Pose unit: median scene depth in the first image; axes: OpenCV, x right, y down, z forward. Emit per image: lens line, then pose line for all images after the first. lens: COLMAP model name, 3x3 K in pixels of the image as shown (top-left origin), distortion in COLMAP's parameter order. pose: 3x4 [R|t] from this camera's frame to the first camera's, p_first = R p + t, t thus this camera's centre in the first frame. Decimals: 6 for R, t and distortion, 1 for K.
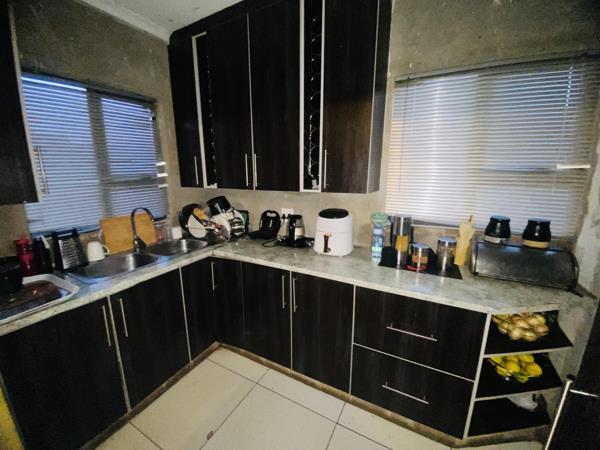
lens RADIAL K [[246.6, 0, 298.2], [0, 246.6, 222.6], [0, 0, 1]] dist [0.041961, -0.025069]
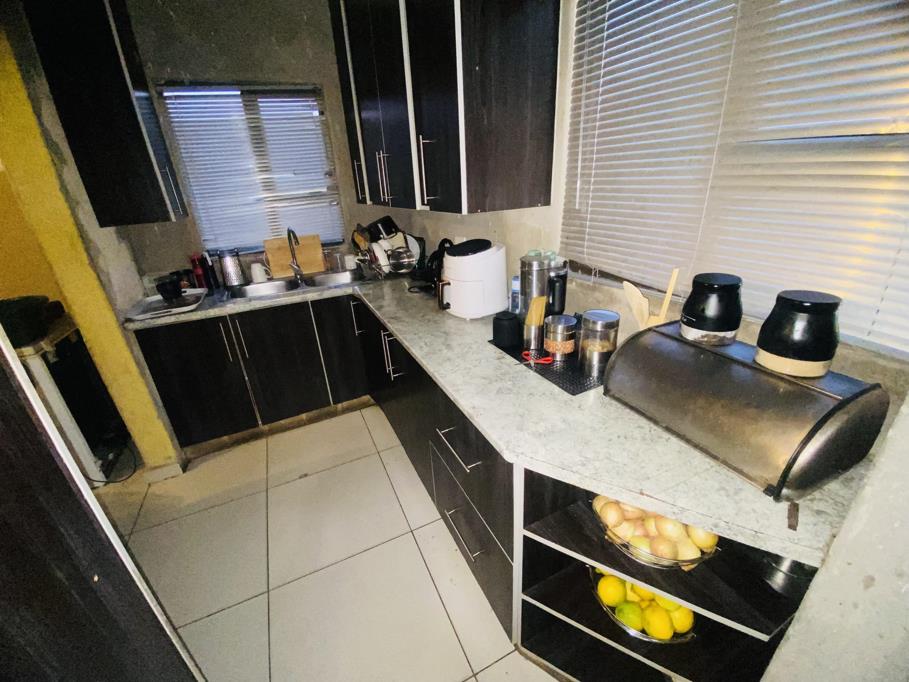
lens RADIAL K [[373.6, 0, 451.8], [0, 373.6, 337.4], [0, 0, 1]] dist [0.041961, -0.025069]
pose [[0.799403, 0.189093, -0.570262, 0.752021], [-0.066041, 0.971083, 0.229425, -0.034744], [0.597154, -0.145742, 0.788775, 0.249329]]
